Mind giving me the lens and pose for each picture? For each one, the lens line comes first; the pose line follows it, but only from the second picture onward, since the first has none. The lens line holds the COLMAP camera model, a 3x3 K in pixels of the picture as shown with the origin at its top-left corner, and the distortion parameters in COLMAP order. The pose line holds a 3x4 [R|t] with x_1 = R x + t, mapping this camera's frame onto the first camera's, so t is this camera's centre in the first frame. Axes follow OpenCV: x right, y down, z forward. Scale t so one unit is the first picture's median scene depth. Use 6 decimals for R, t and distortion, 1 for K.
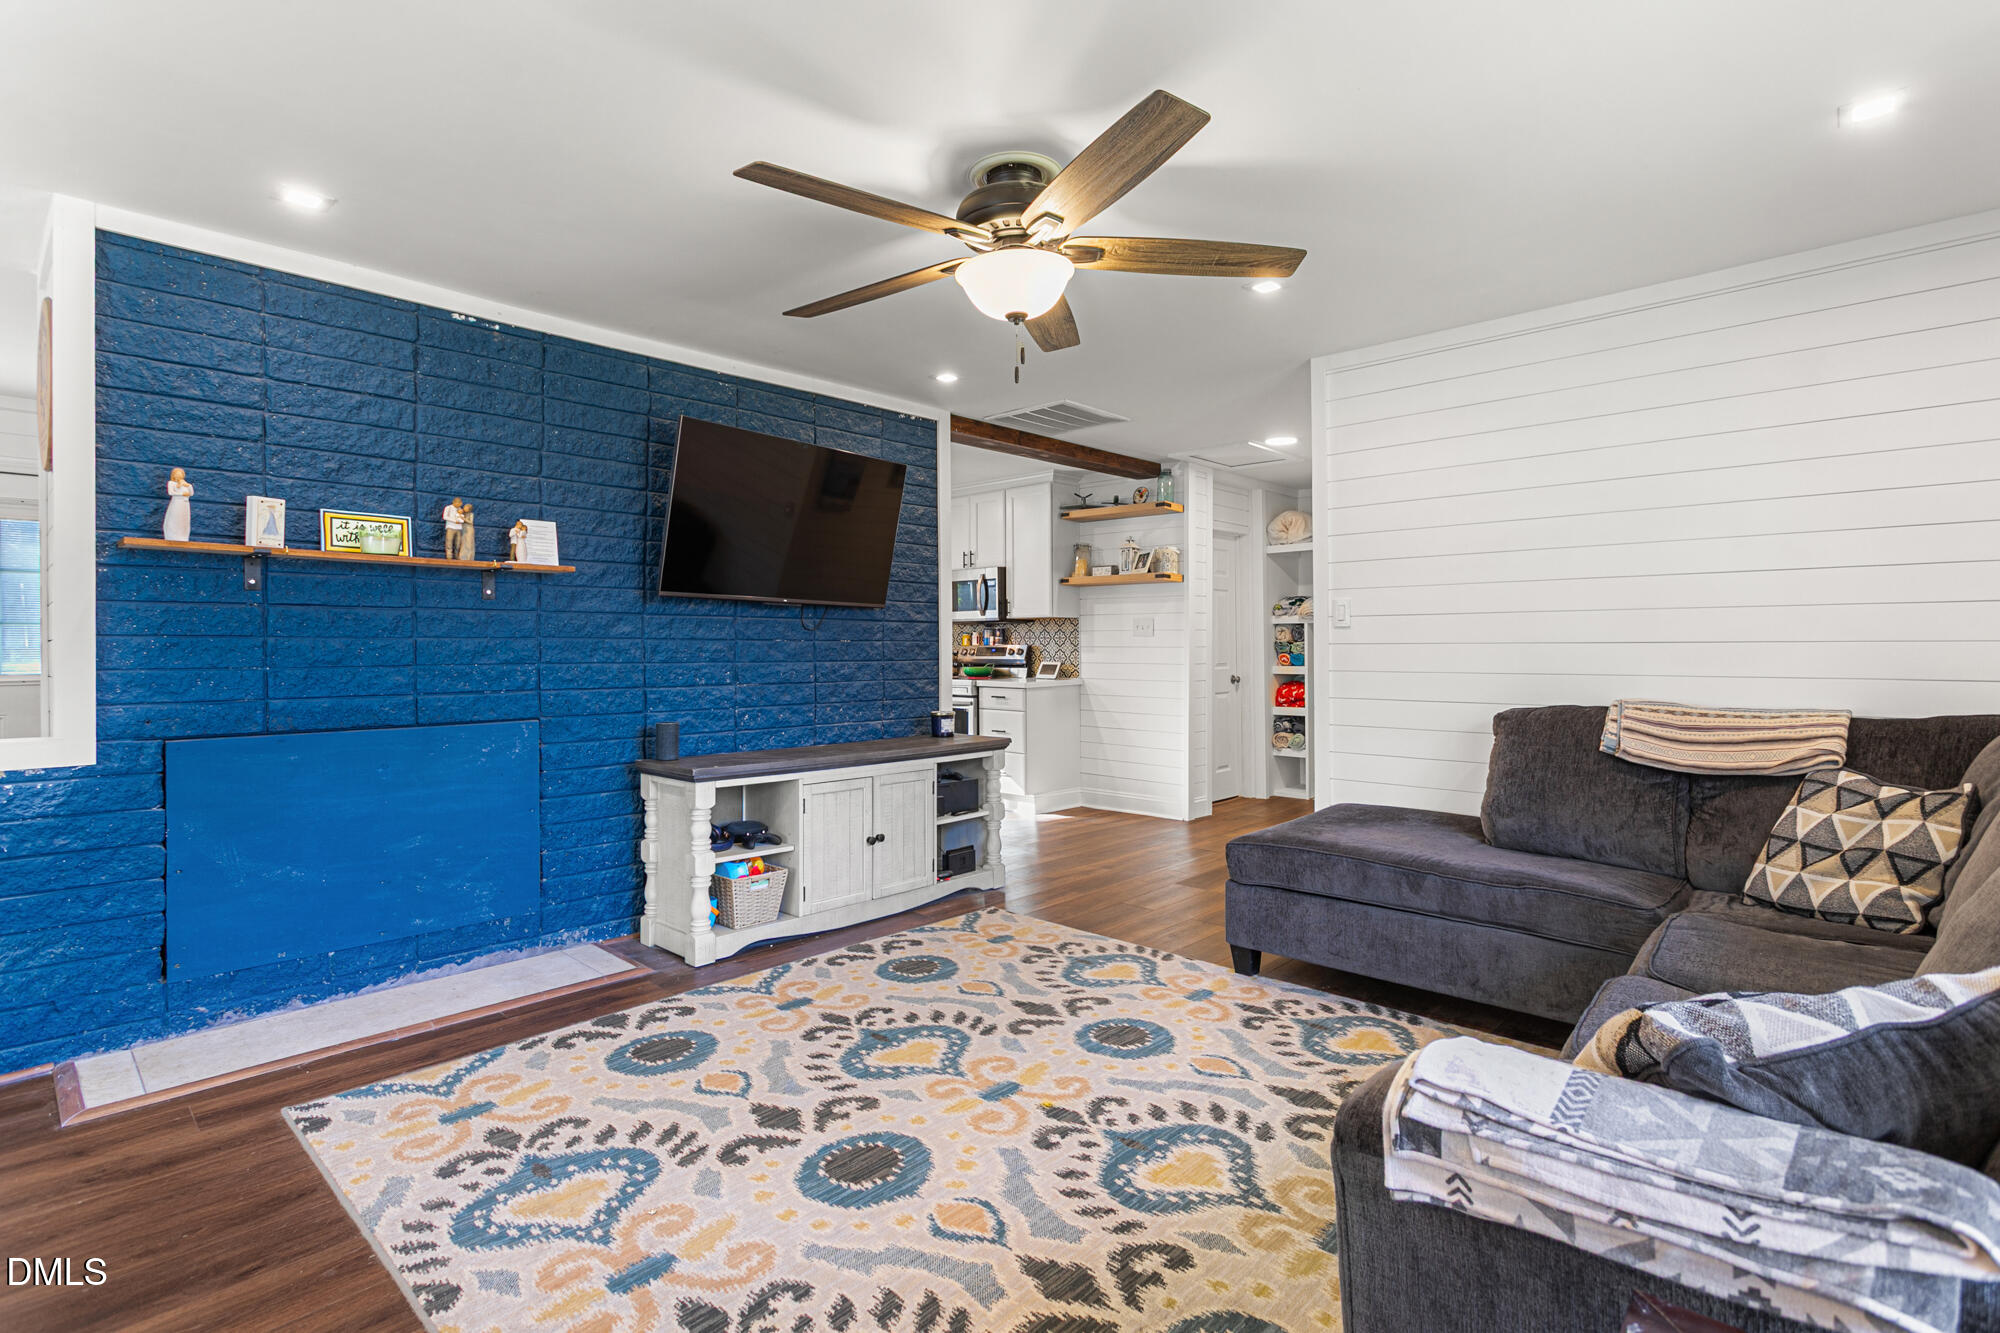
lens RADIAL K [[957.4, 0, 1005.4], [0, 957.4, 639.9], [0, 0, 1]] dist [0.000246, 0.001690]
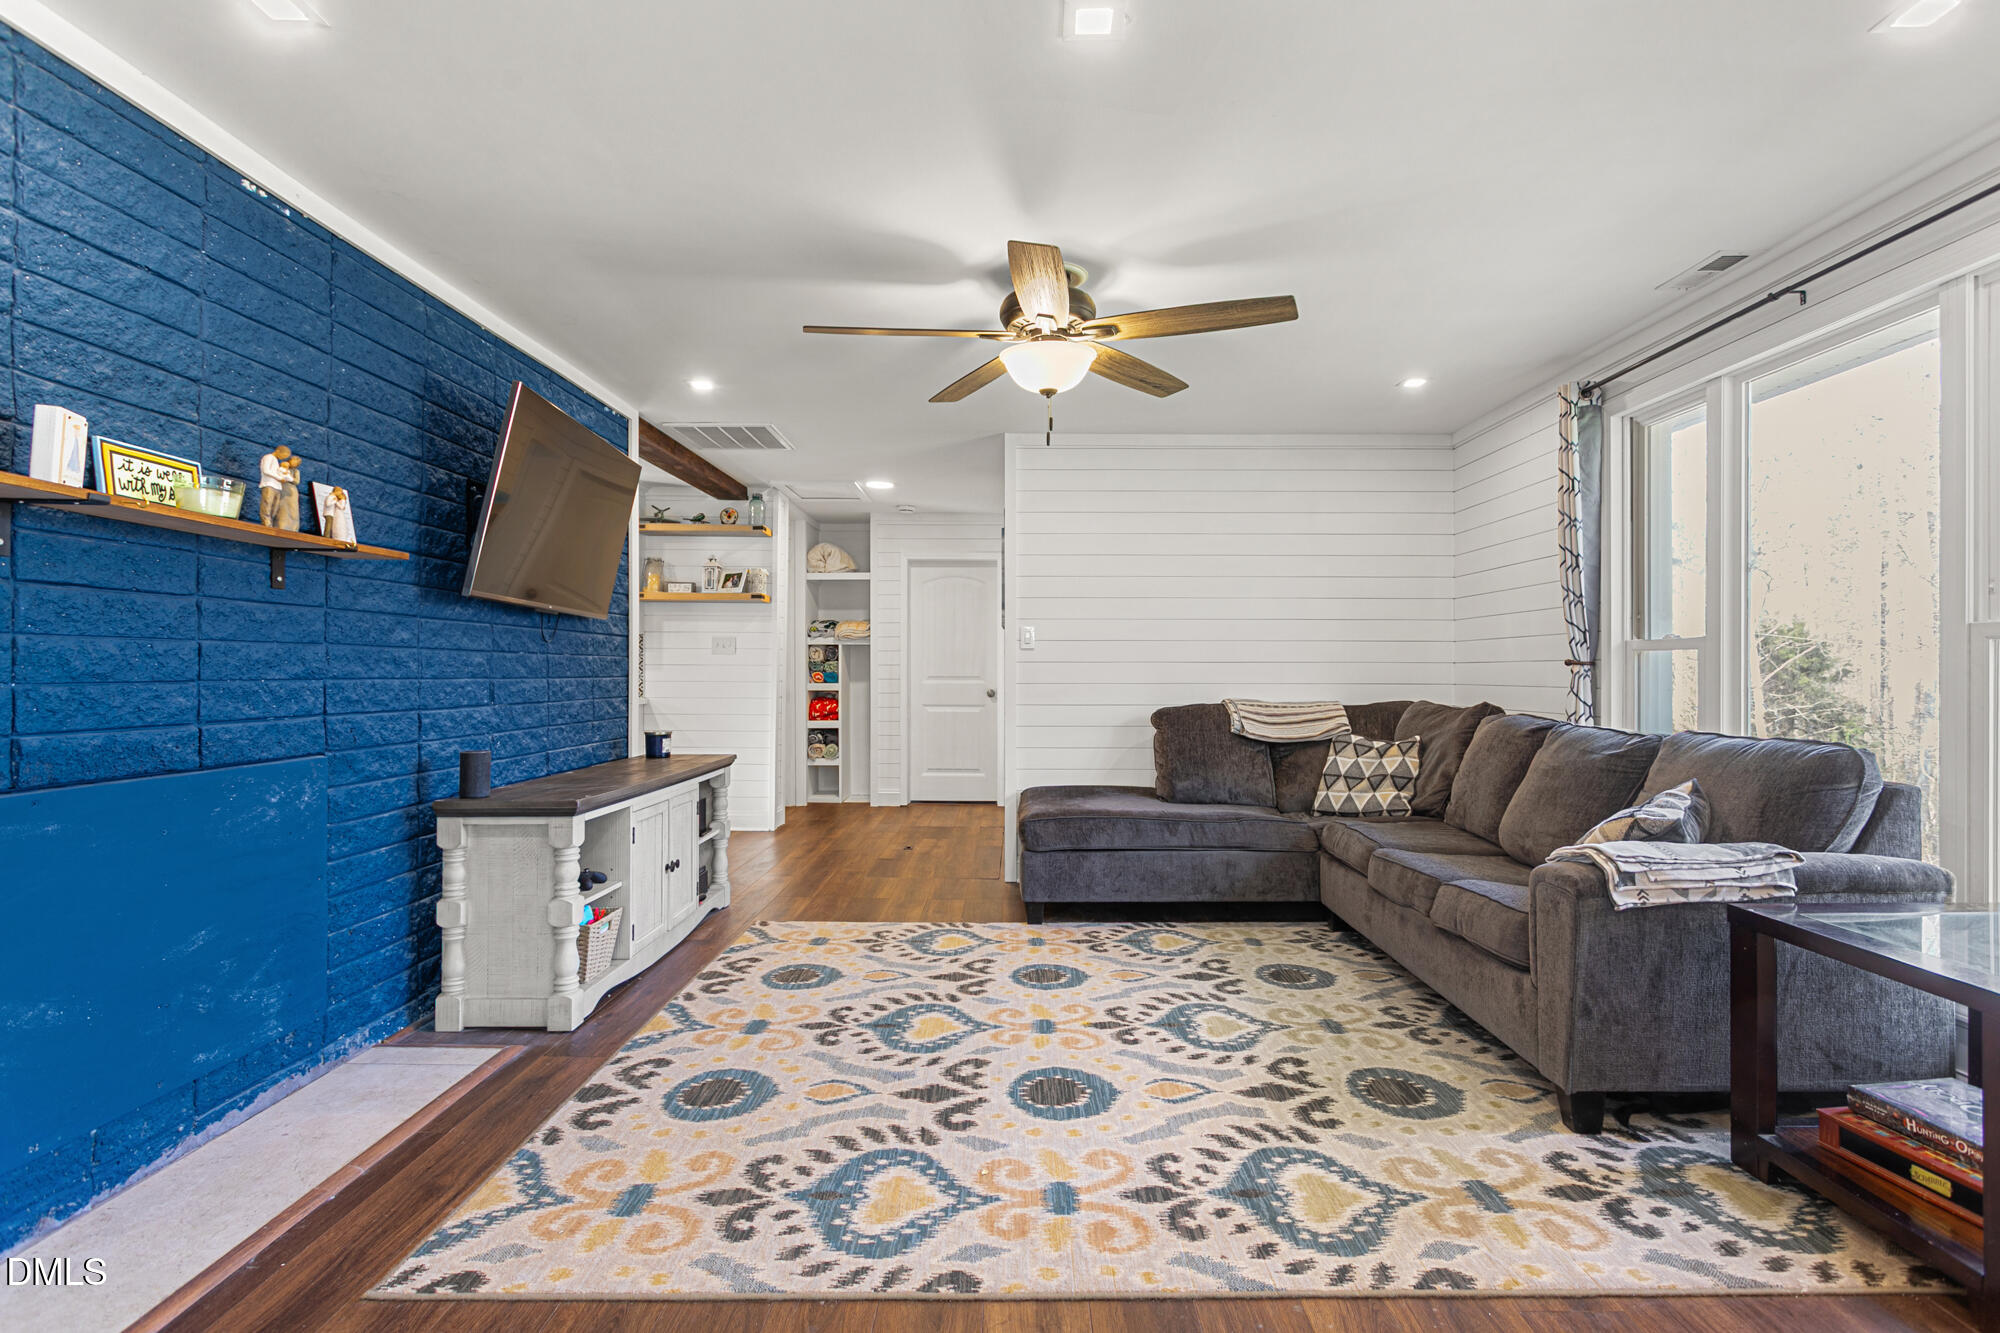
lens RADIAL K [[957.4, 0, 1009.9], [0, 957.4, 656.0], [0, 0, 1]] dist [0.000246, 0.001690]
pose [[0.731157, 0.013066, 0.682084, -0.732573], [-0.008751, 0.999914, -0.009774, 0.011760], [-0.682153, 0.001178, 0.731208, 0.119340]]
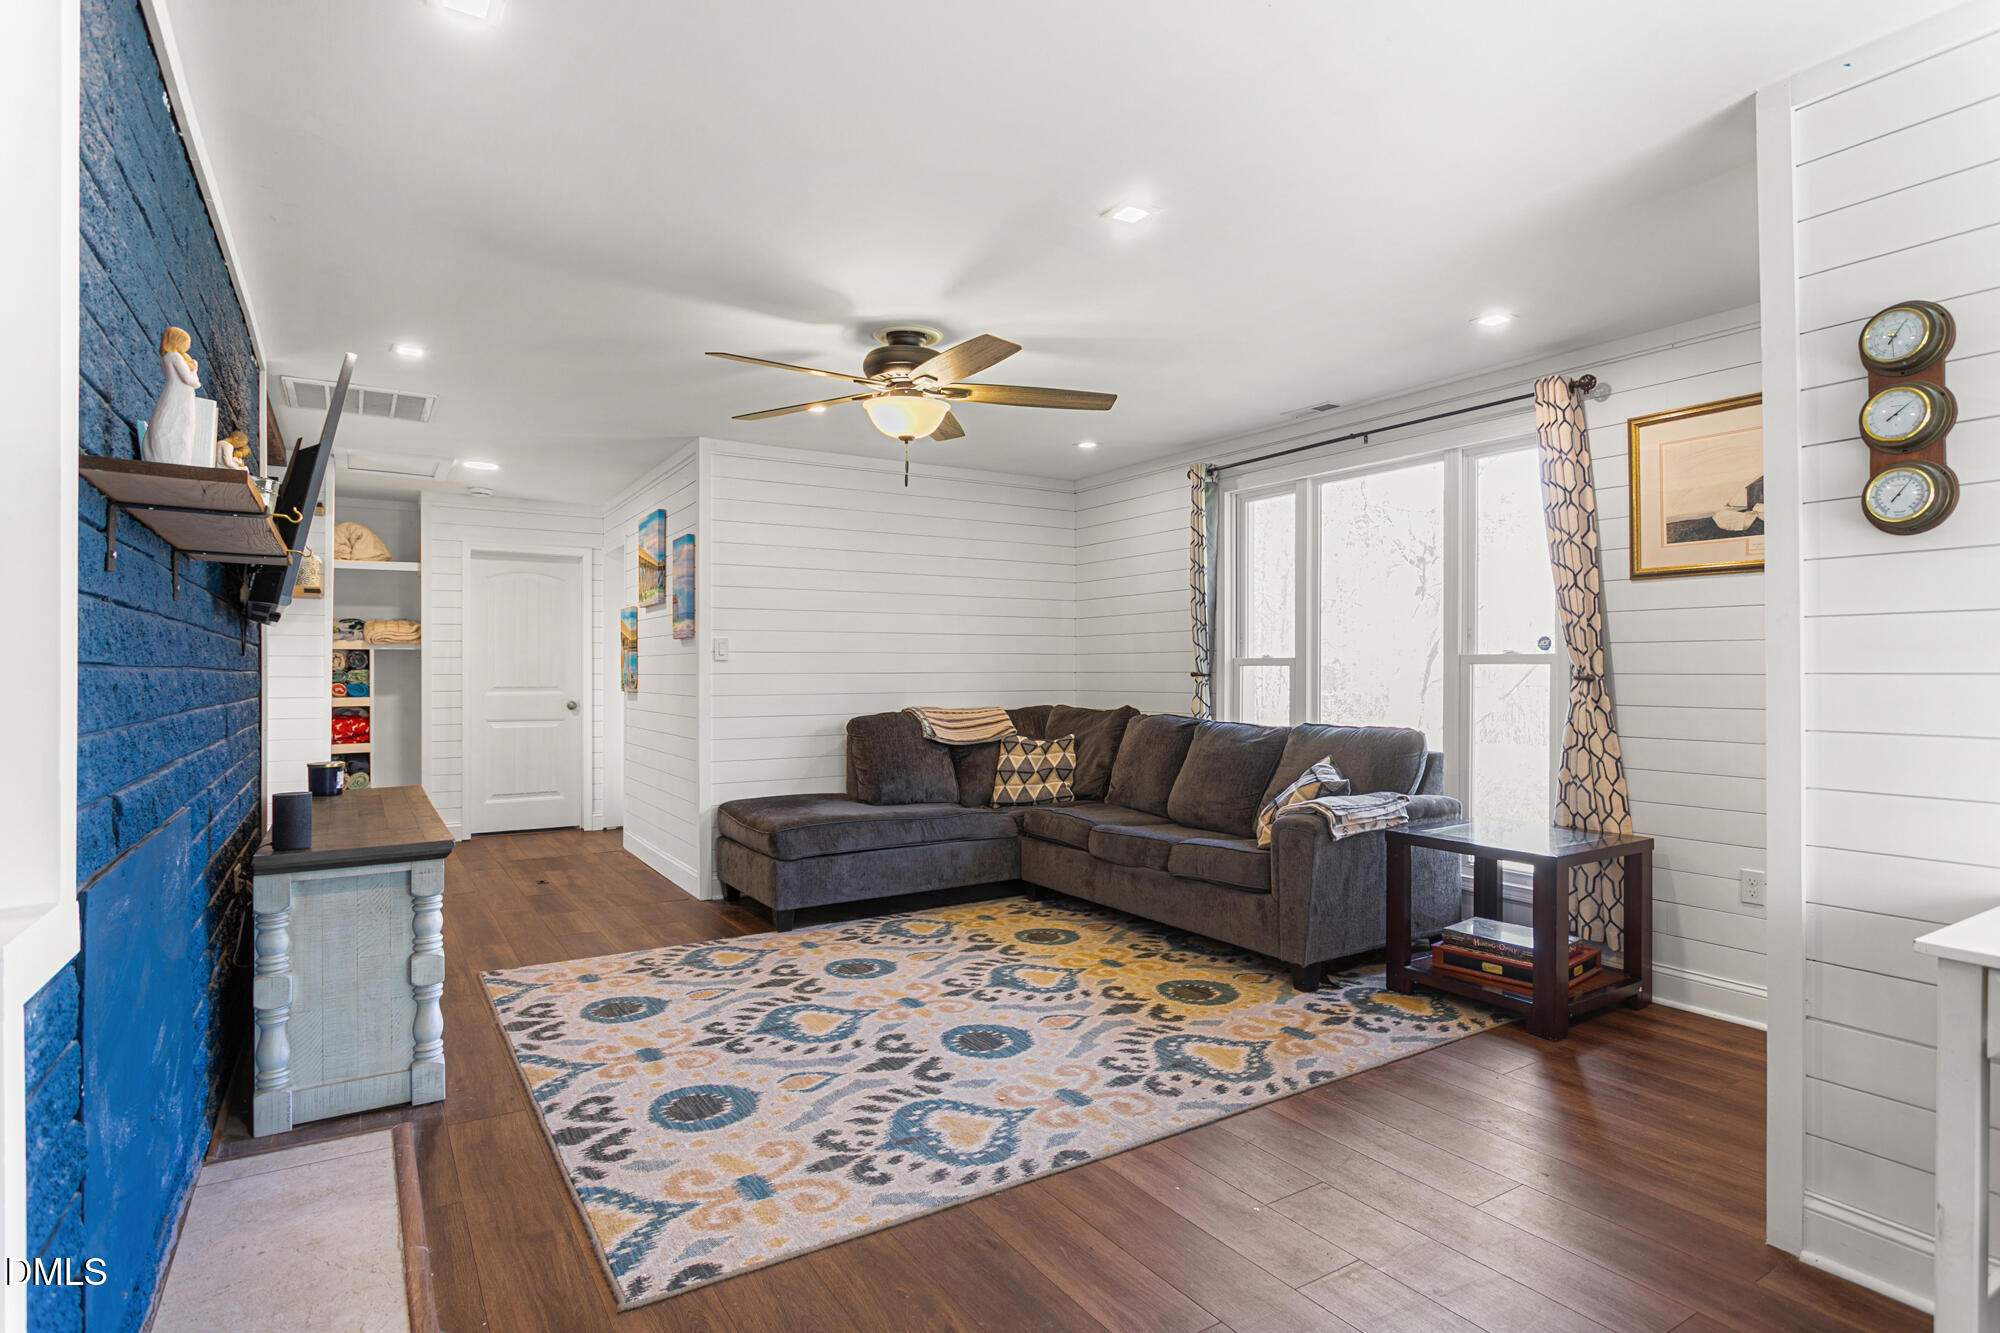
lens RADIAL K [[1046.3, 0, 1010.0], [0, 1046.3, 661.5], [0, 0, 1]] dist [-0.000410, 0.001748]
pose [[0.245656, 0.009384, 0.969312, -1.199852], [-0.006113, 0.999948, -0.008131, -0.004711], [-0.969338, -0.003928, 0.245700, 0.418050]]
